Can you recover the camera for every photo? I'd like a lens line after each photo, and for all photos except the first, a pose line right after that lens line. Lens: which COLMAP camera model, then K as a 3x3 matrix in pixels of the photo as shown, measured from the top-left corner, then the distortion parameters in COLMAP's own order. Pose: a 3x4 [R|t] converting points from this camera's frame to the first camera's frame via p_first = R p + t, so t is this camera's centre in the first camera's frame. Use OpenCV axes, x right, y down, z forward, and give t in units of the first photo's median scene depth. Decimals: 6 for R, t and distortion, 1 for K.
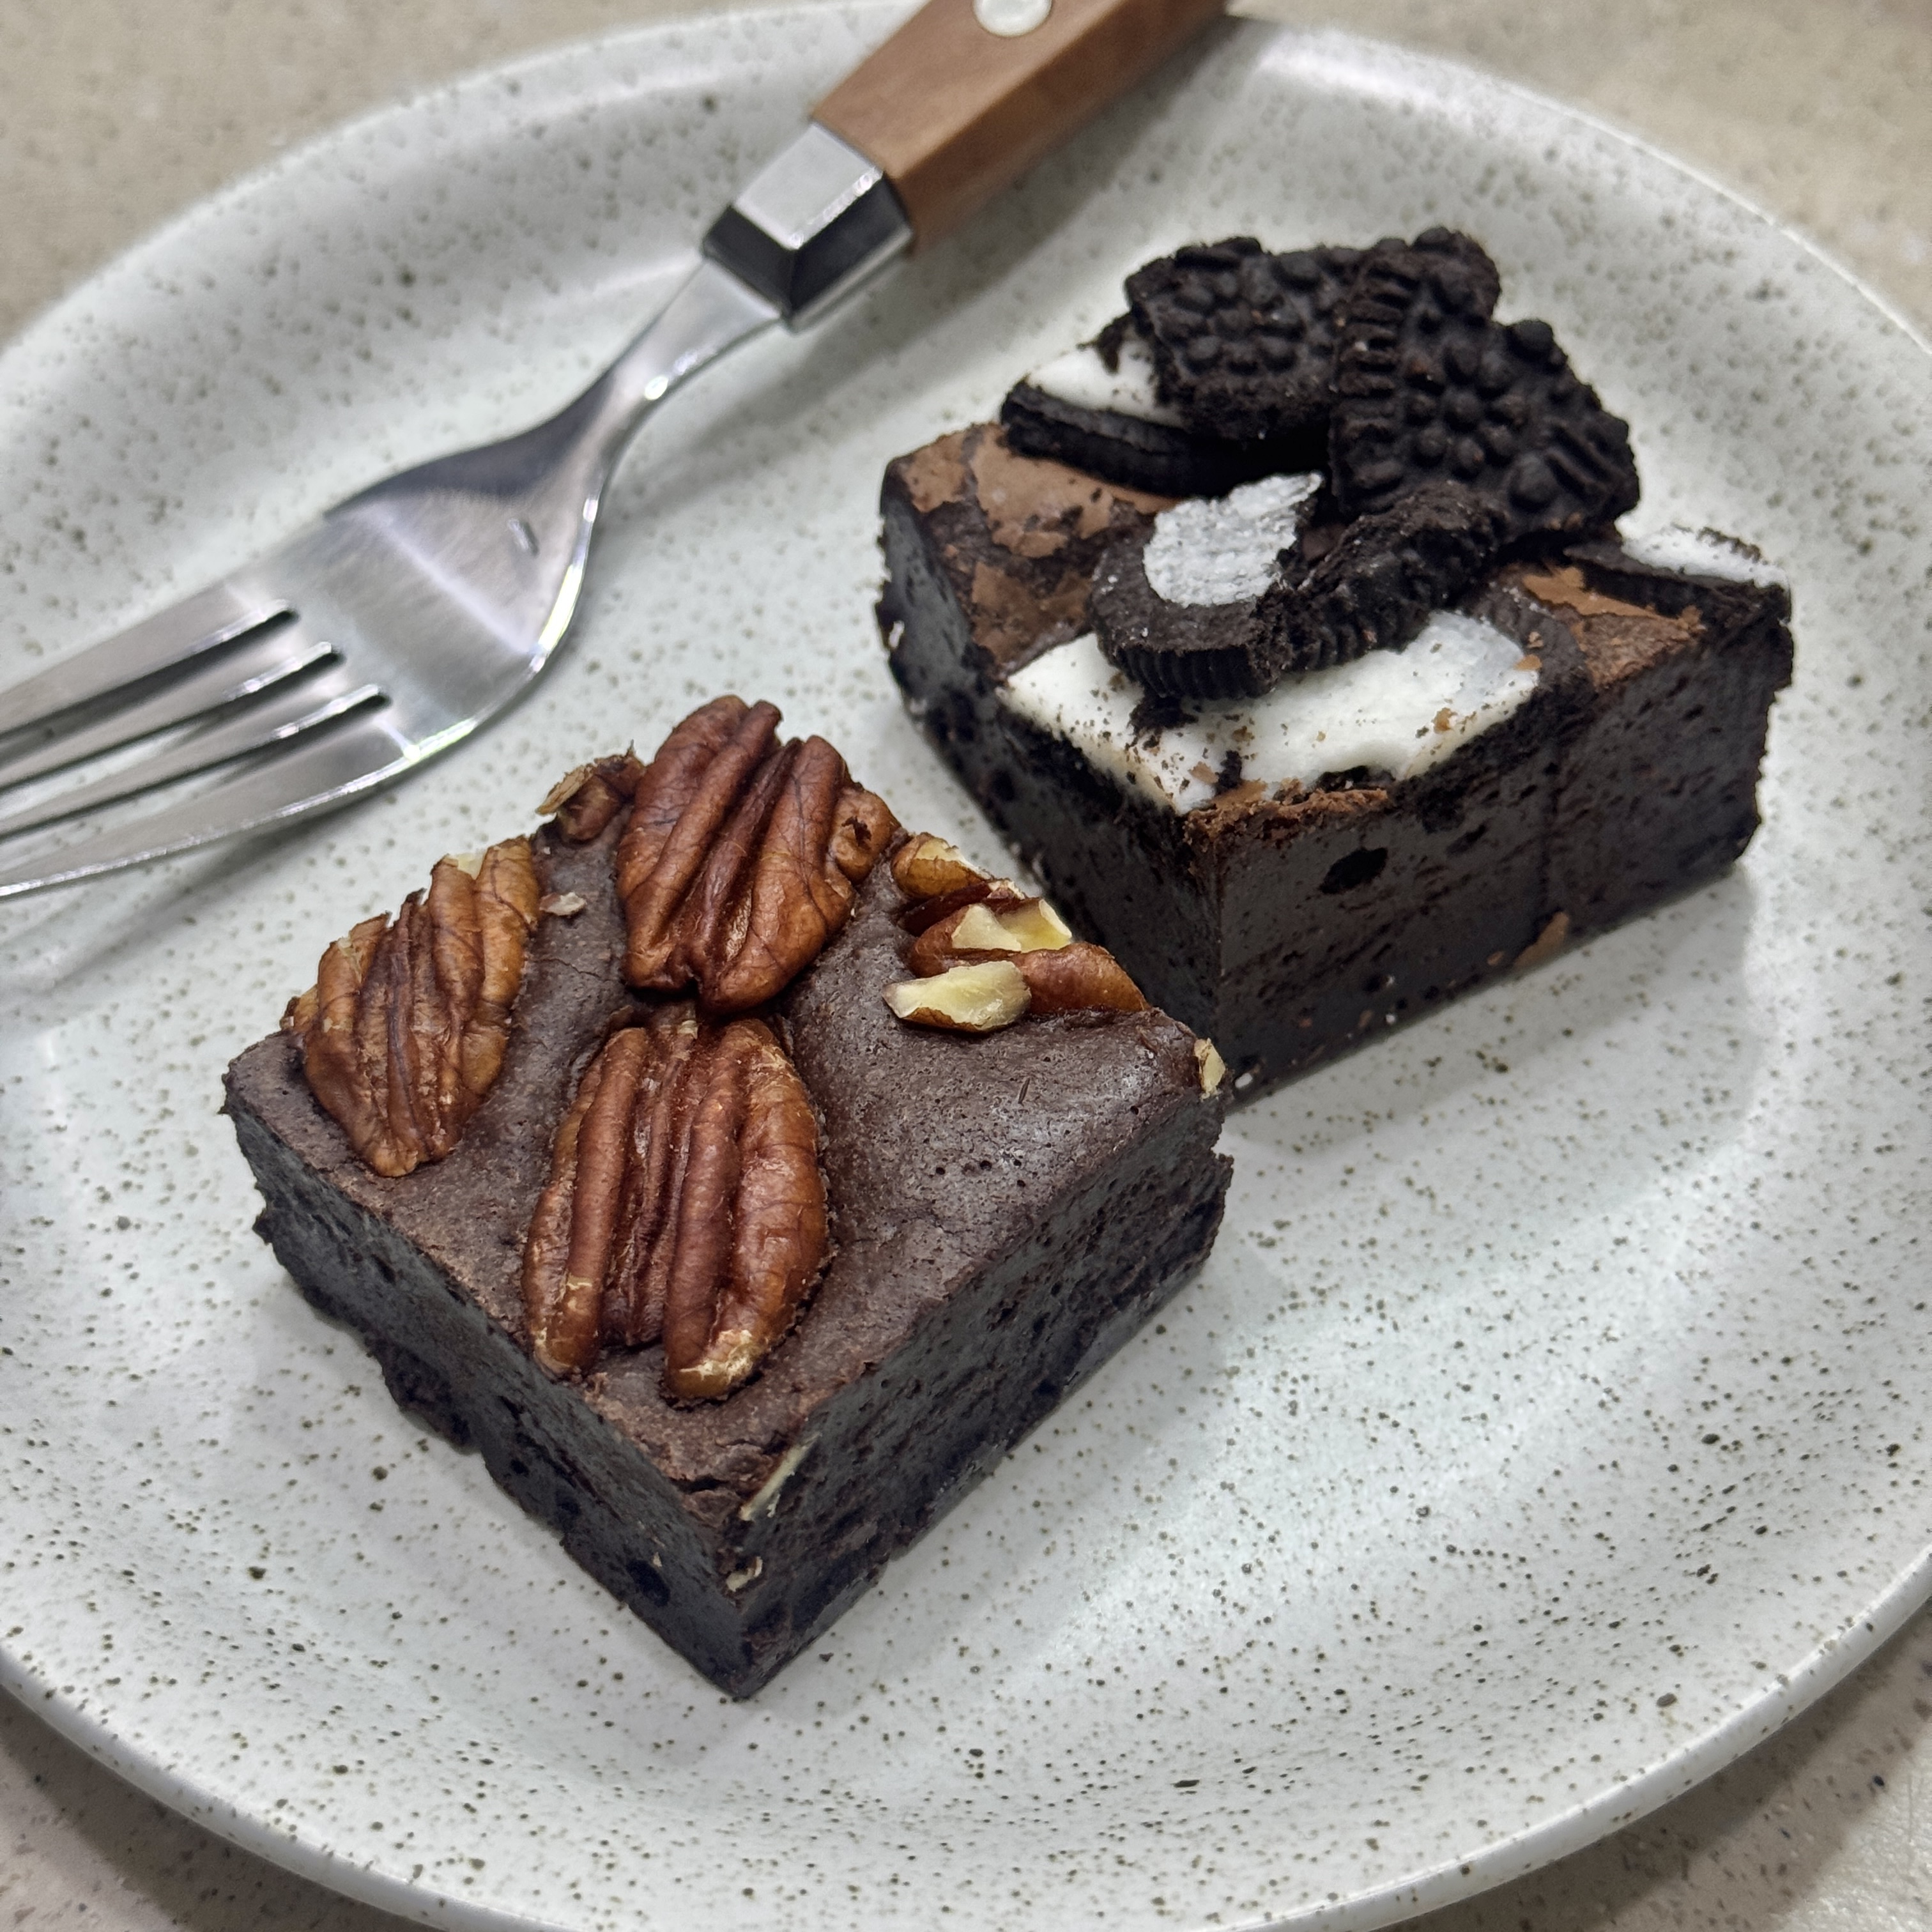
lens RADIAL K [[3756.8, 0, 1003.9], [0, 3756.8, 968.7], [0, 0, 1]] dist [0.157862, -0.284008]
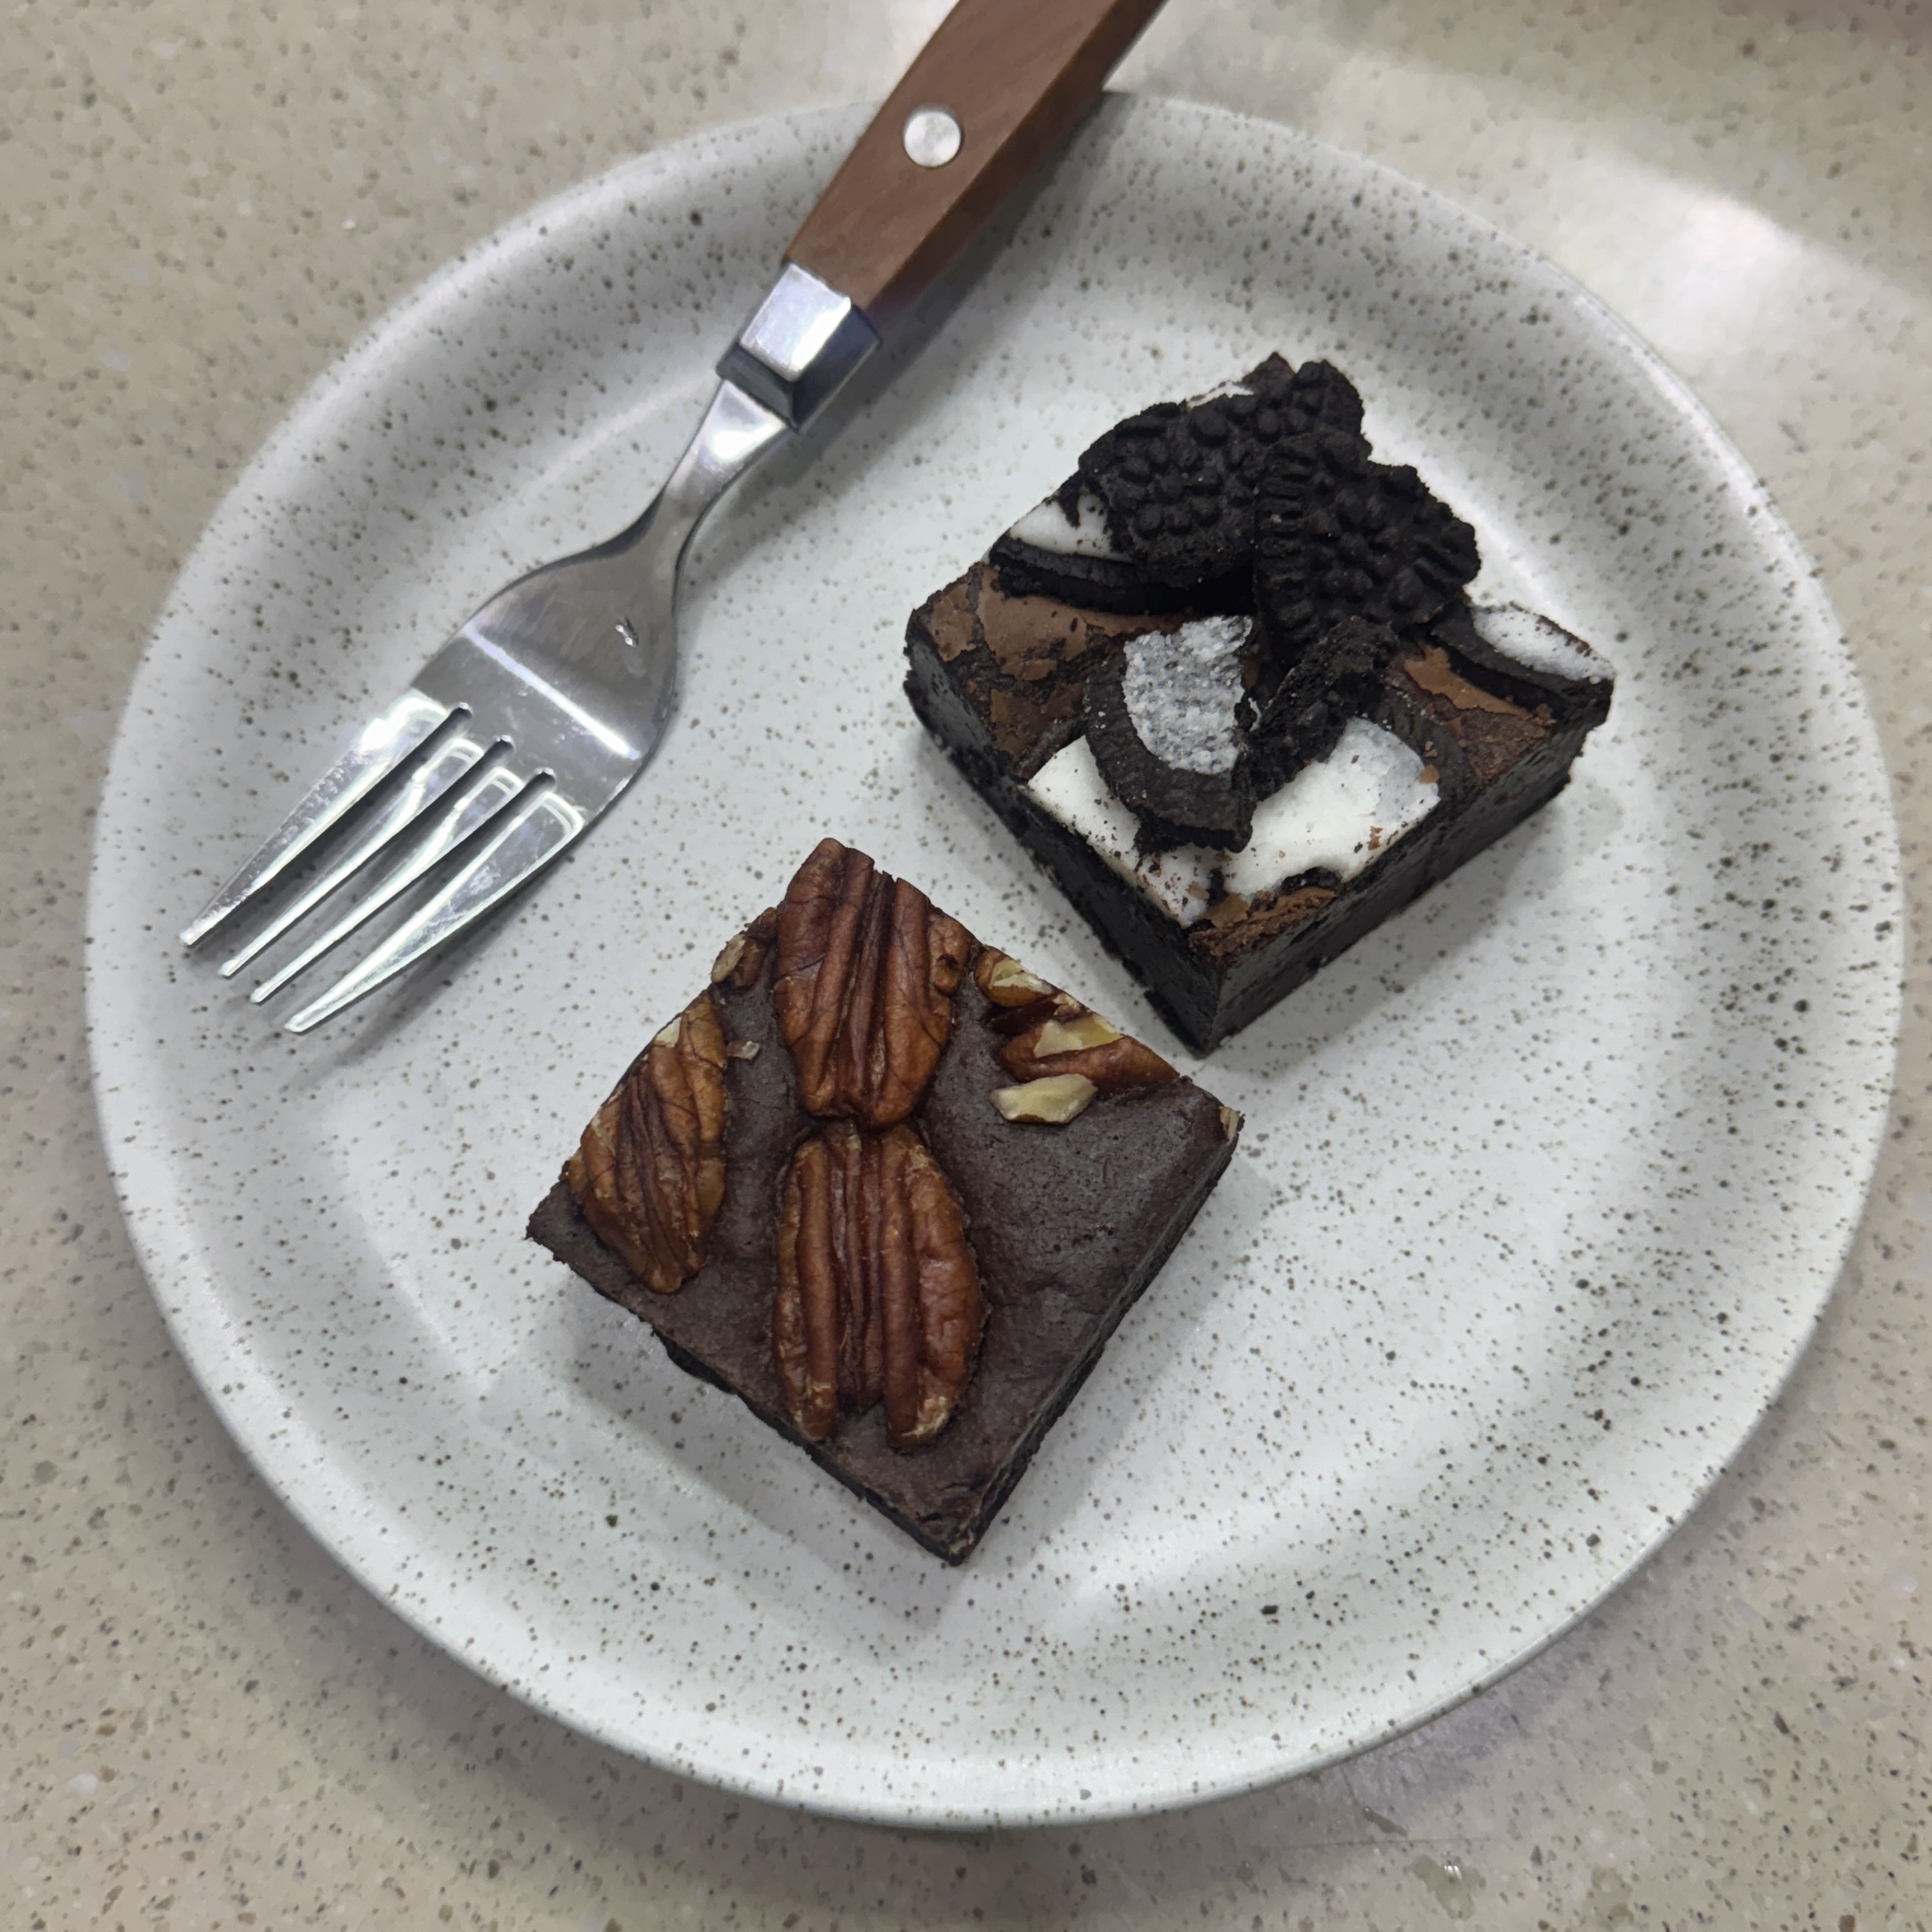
lens RADIAL K [[2233.0, 0, 966.0], [0, 2233.0, 966.0], [0, 0, 1]] dist [0.214225, -0.702465]
pose [[0.990059, -0.136965, 0.031991, -0.058322], [0.116654, 0.926686, 0.357276, -0.321323], [-0.078580, -0.349992, 0.933451, 0.240940]]
